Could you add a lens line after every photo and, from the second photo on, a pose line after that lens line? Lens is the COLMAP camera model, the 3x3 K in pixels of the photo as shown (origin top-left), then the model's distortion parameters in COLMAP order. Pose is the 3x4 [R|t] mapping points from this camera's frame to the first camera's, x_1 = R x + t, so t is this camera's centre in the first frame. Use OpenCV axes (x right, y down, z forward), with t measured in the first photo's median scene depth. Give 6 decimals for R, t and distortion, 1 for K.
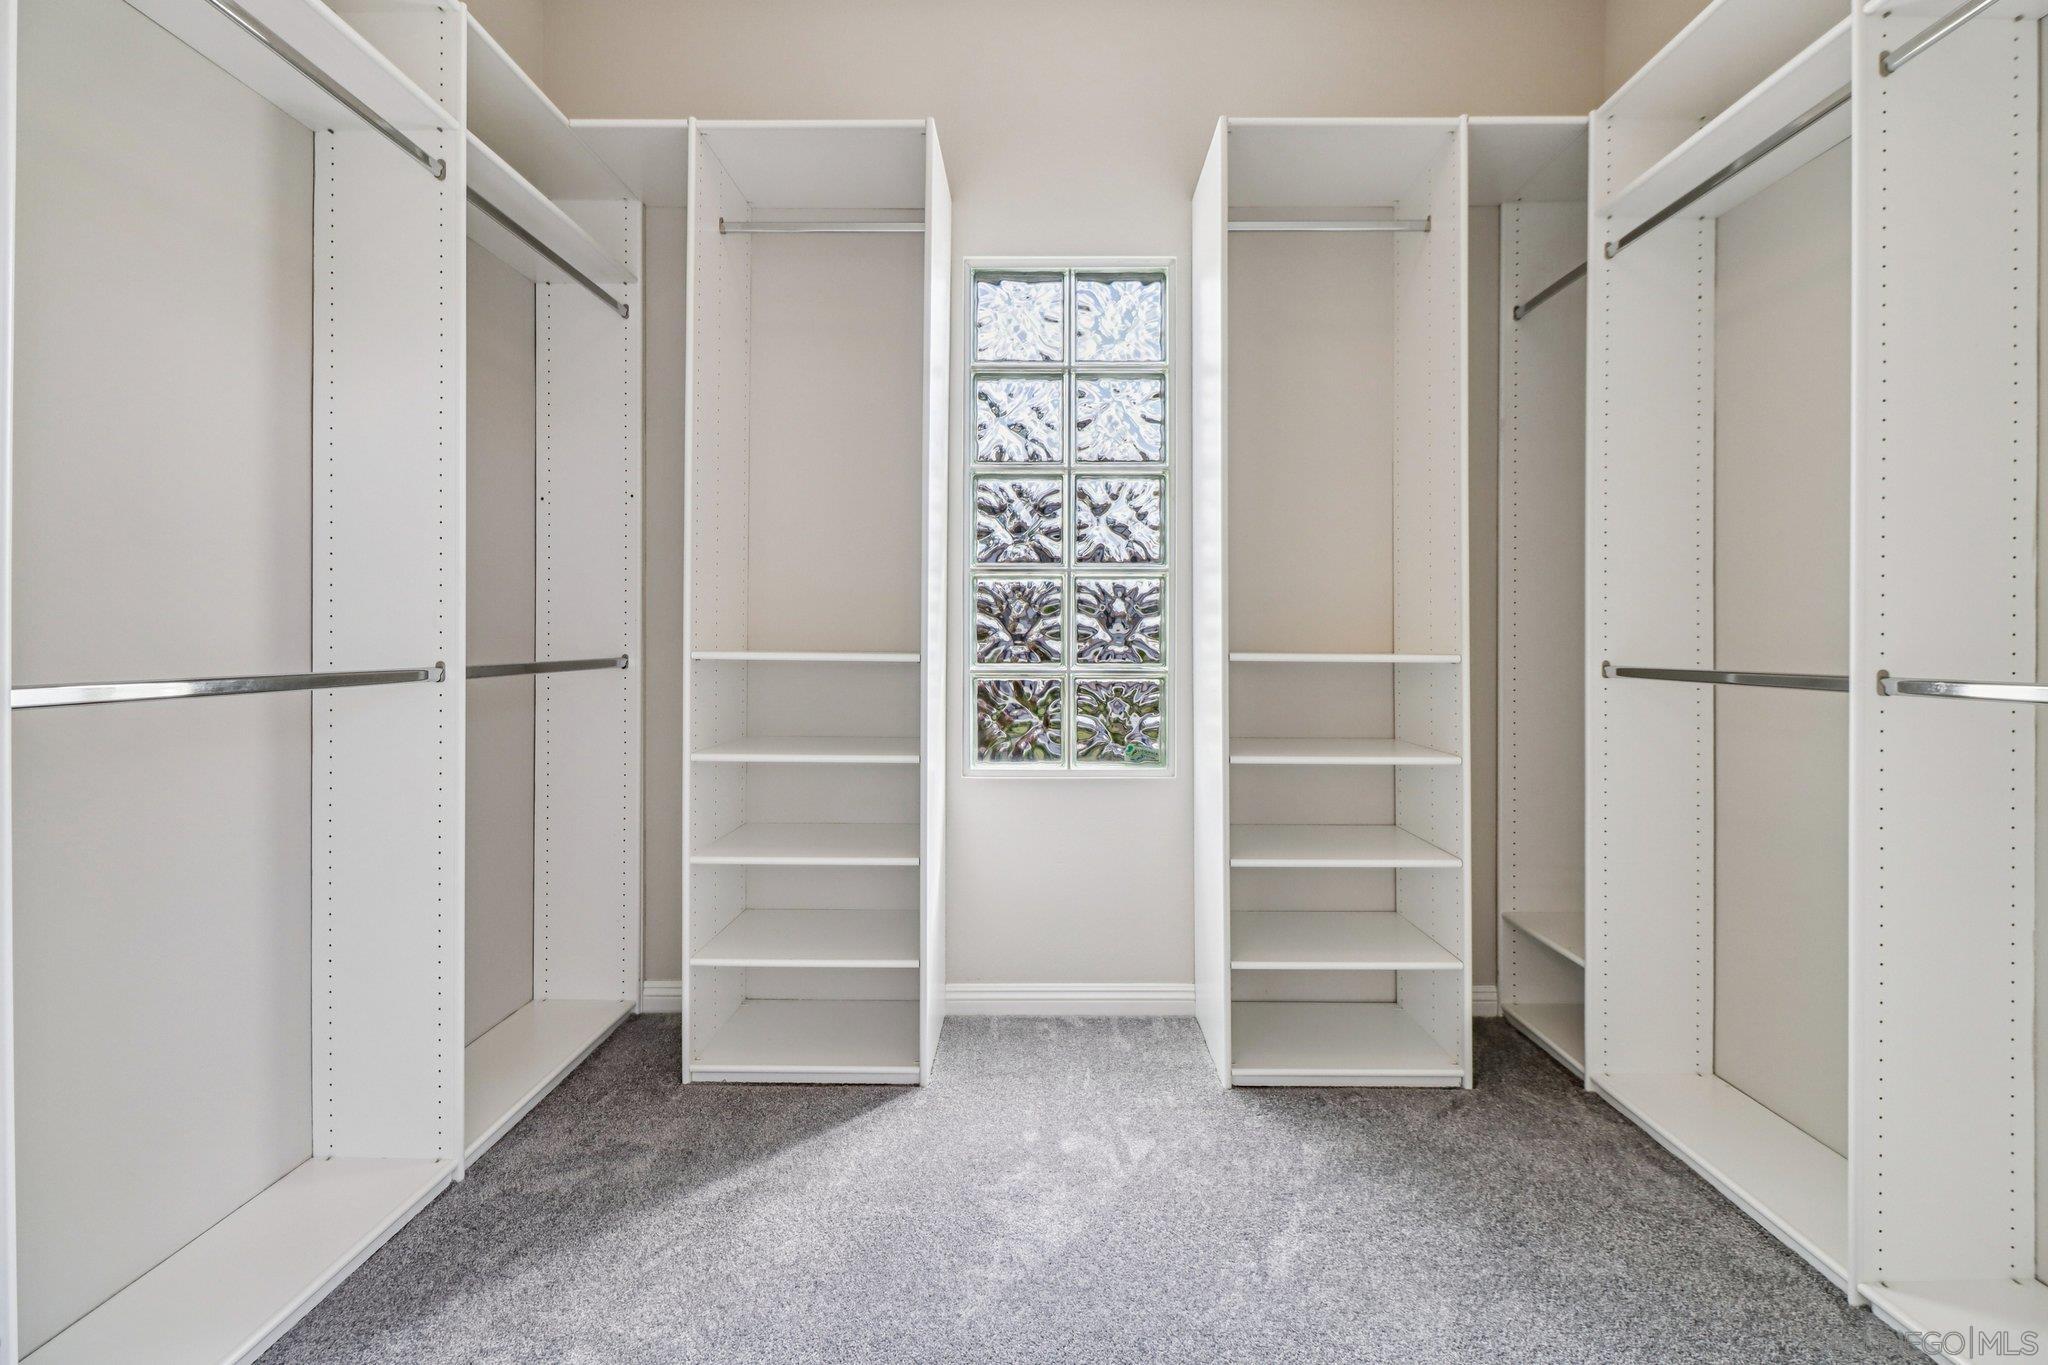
lens RADIAL K [[956.3, 0, 1037.0], [0, 956.3, 643.3], [0, 0, 1]] dist [0.003379, -0.016627]
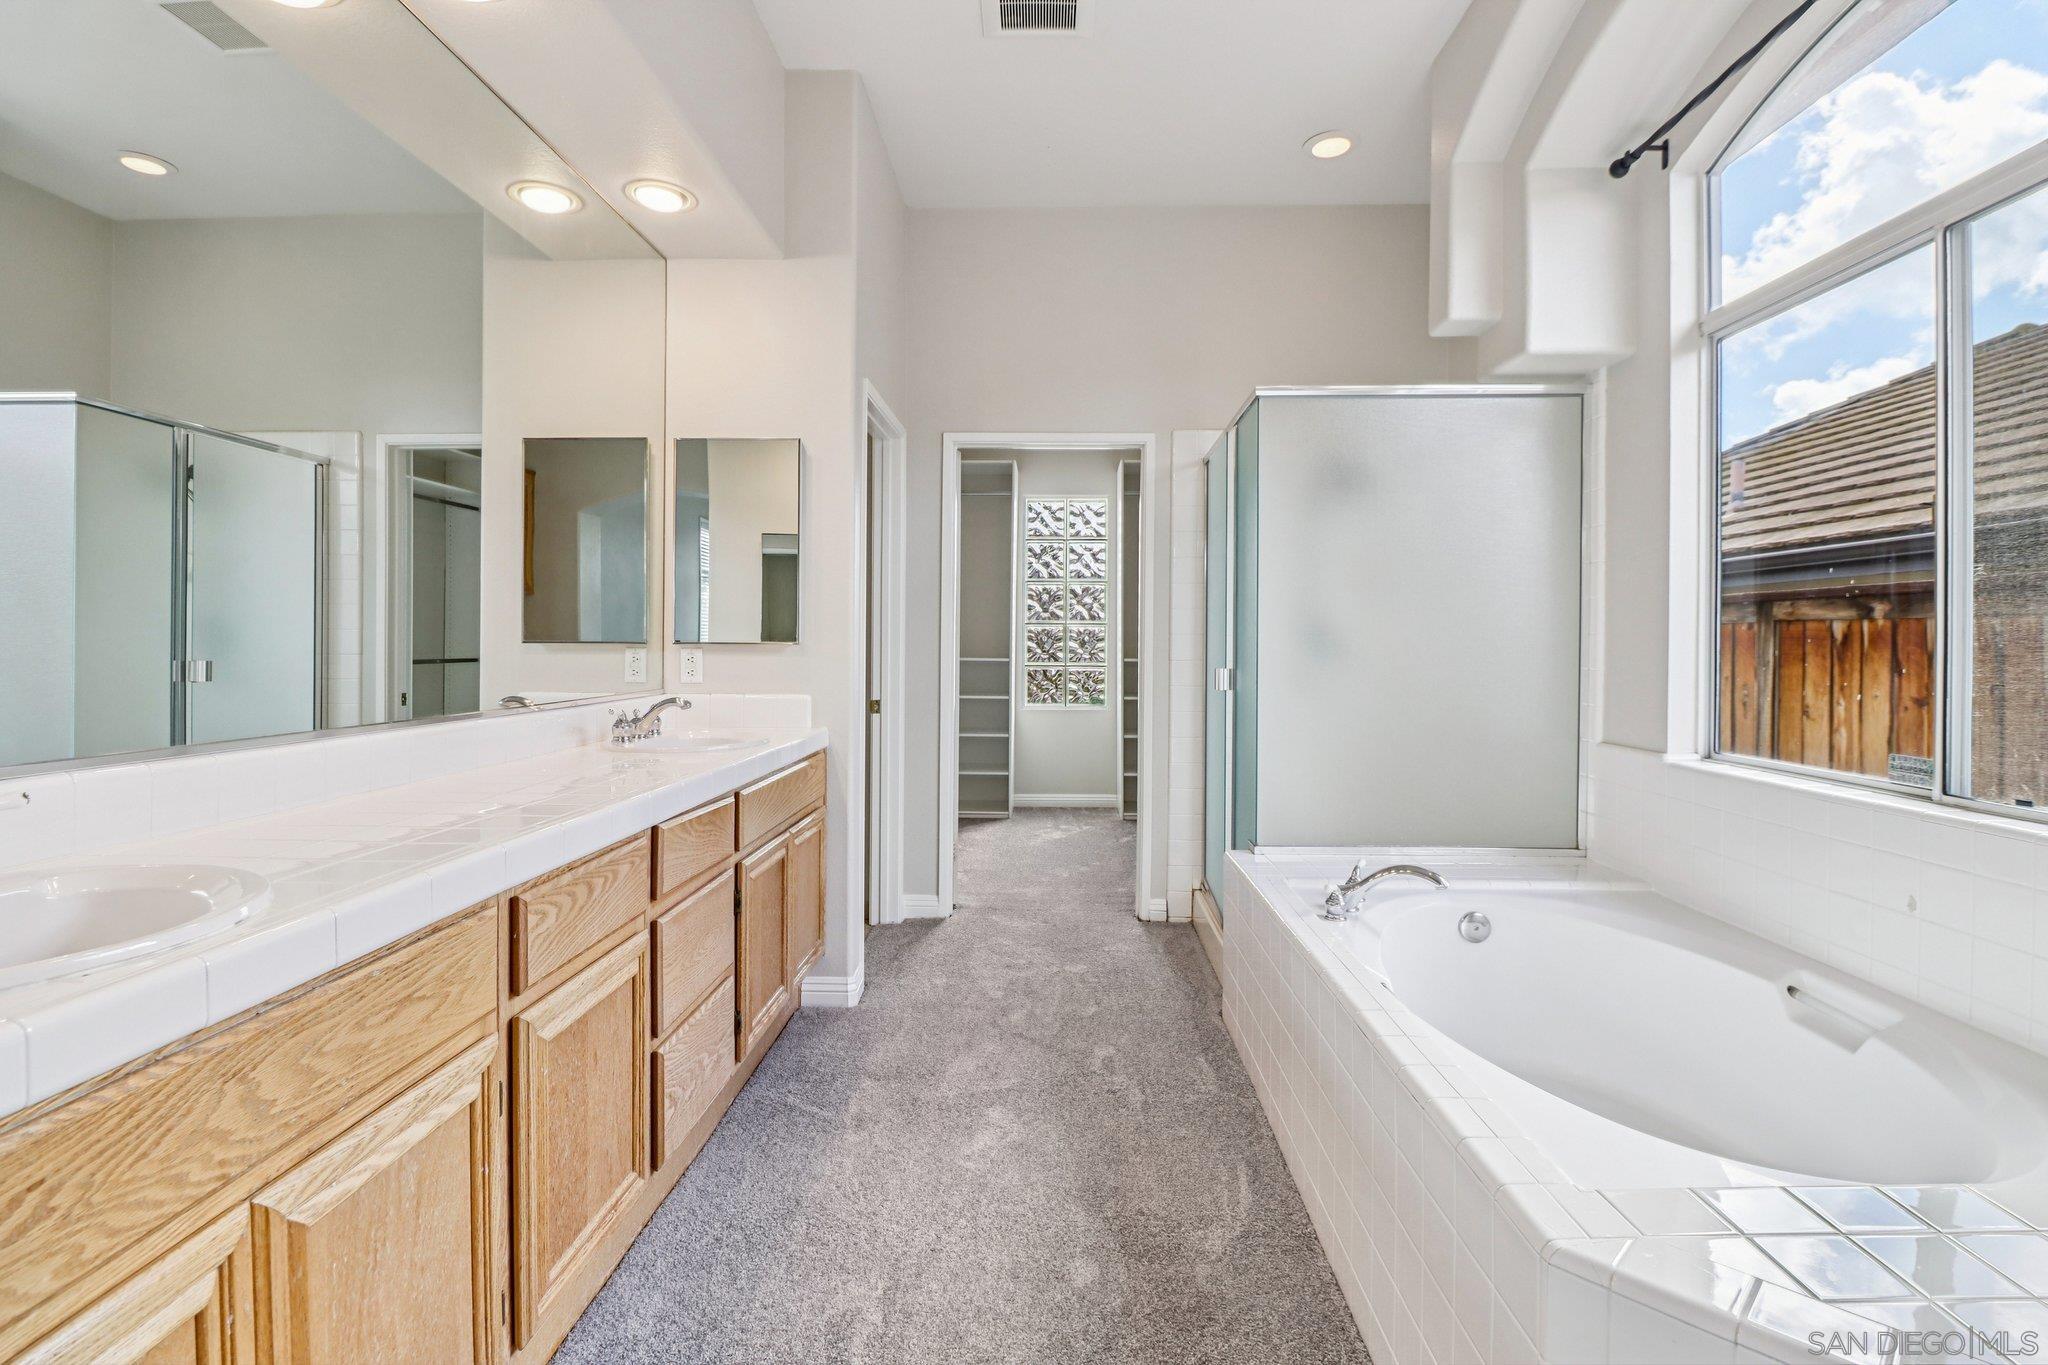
lens RADIAL K [[956.3, 0, 1037.0], [0, 956.3, 643.3], [0, 0, 1]] dist [0.003379, -0.016627]
pose [[0.999766, 0.000867, -0.021626, 0.013673], [-0.000896, 0.999999, -0.001330, -0.024824], [0.021625, 0.001349, 0.999765, -1.454666]]
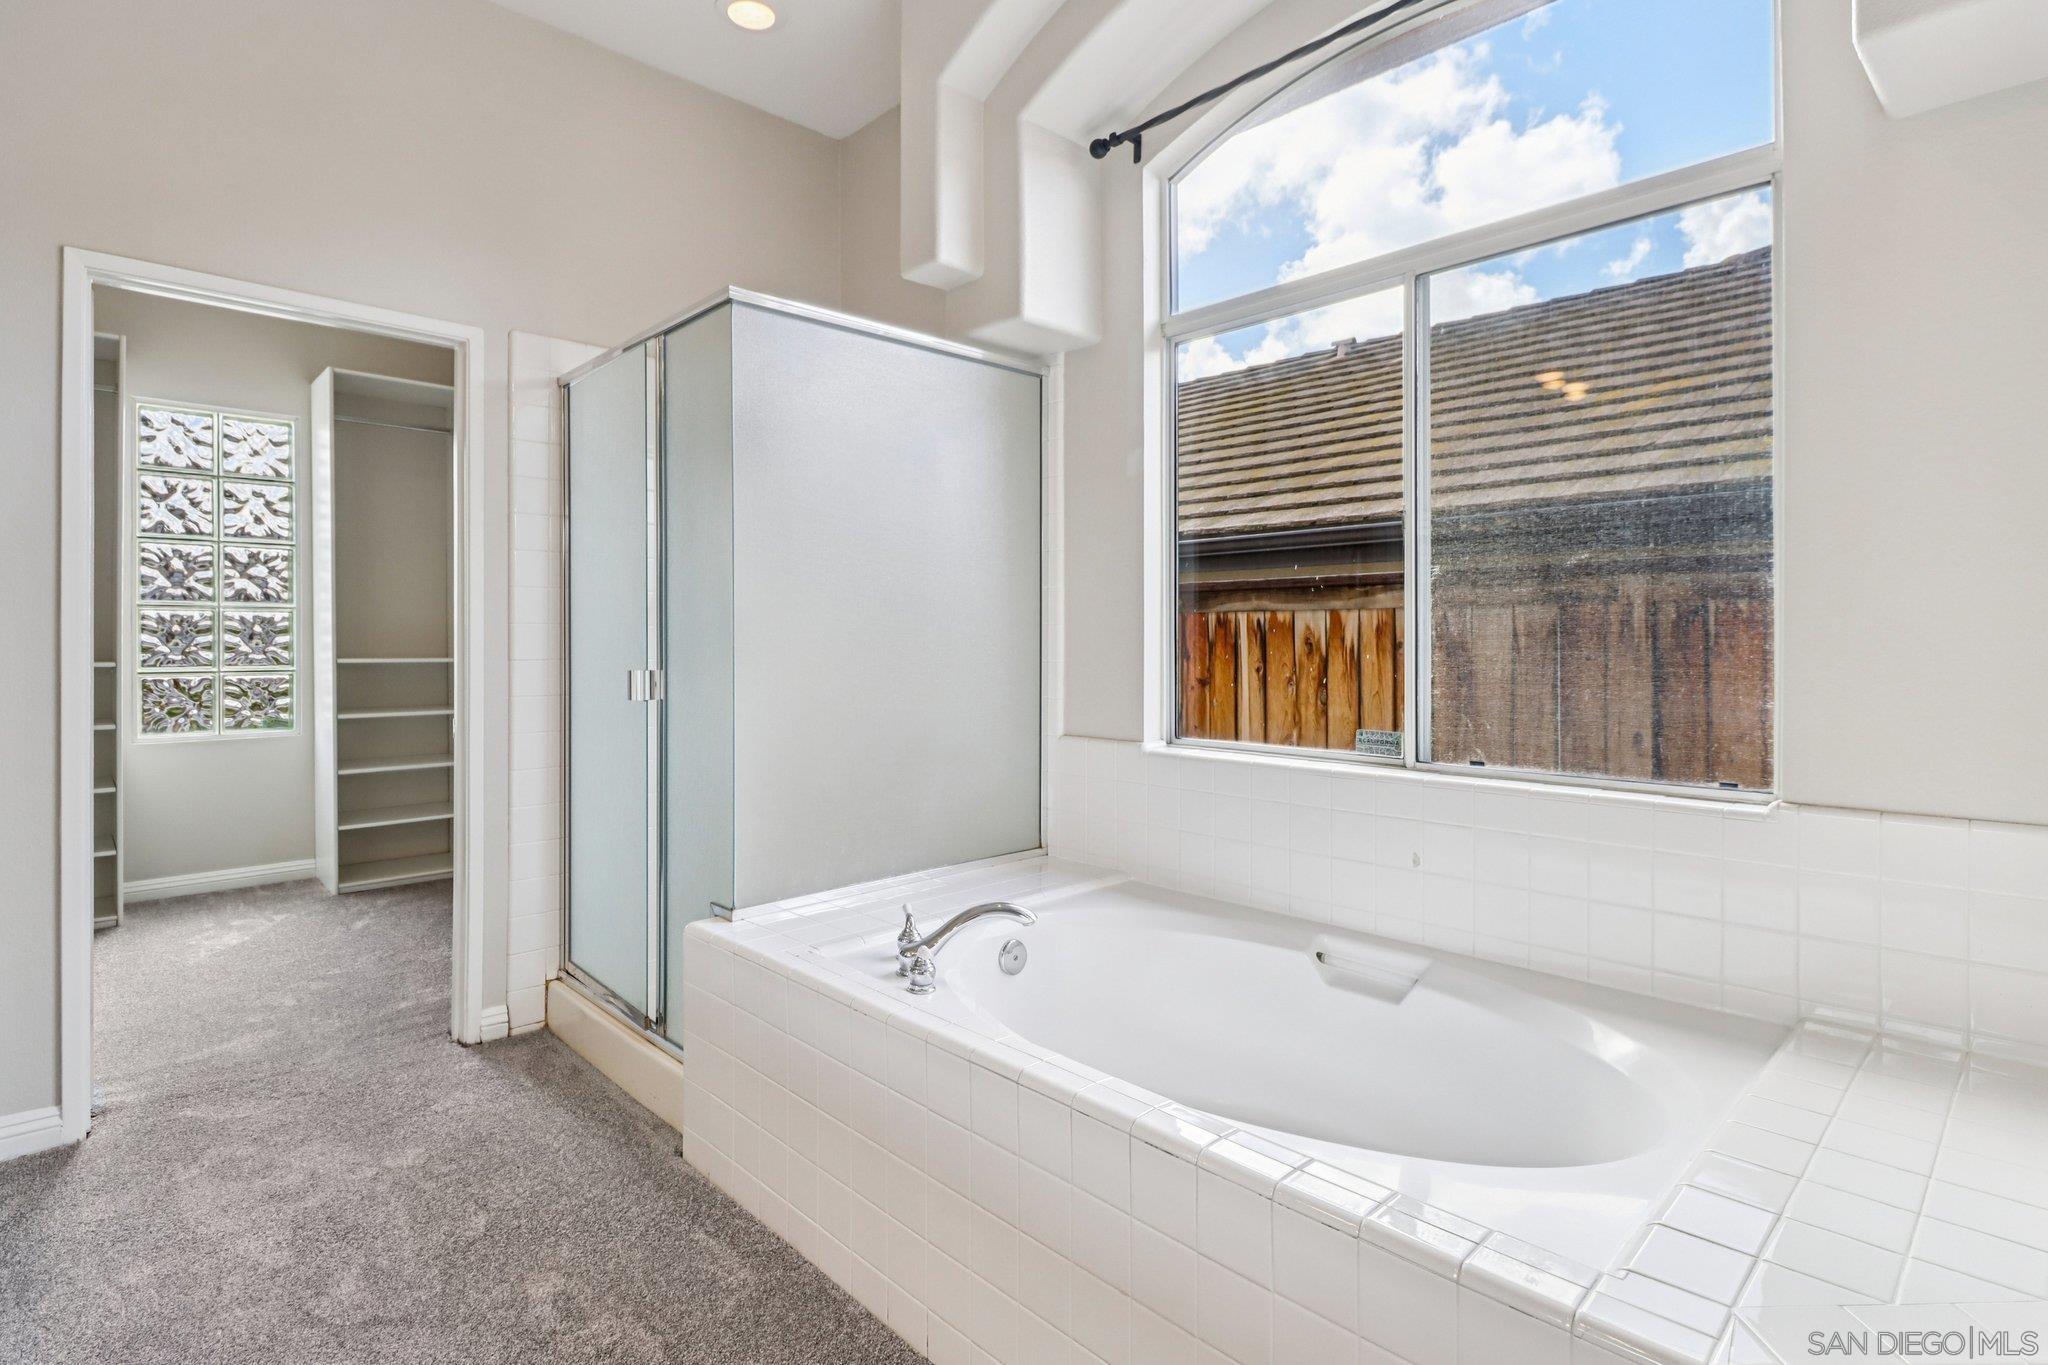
lens RADIAL K [[1011.7, 0, 1015.0], [0, 1011.7, 634.3], [0, 0, 1]] dist [0.001706, -0.011020]
pose [[0.714963, -0.001857, 0.699159, -0.193798], [0.004046, 0.999991, -0.001481, -0.024453], [-0.699150, 0.003888, 0.714964, -1.116337]]
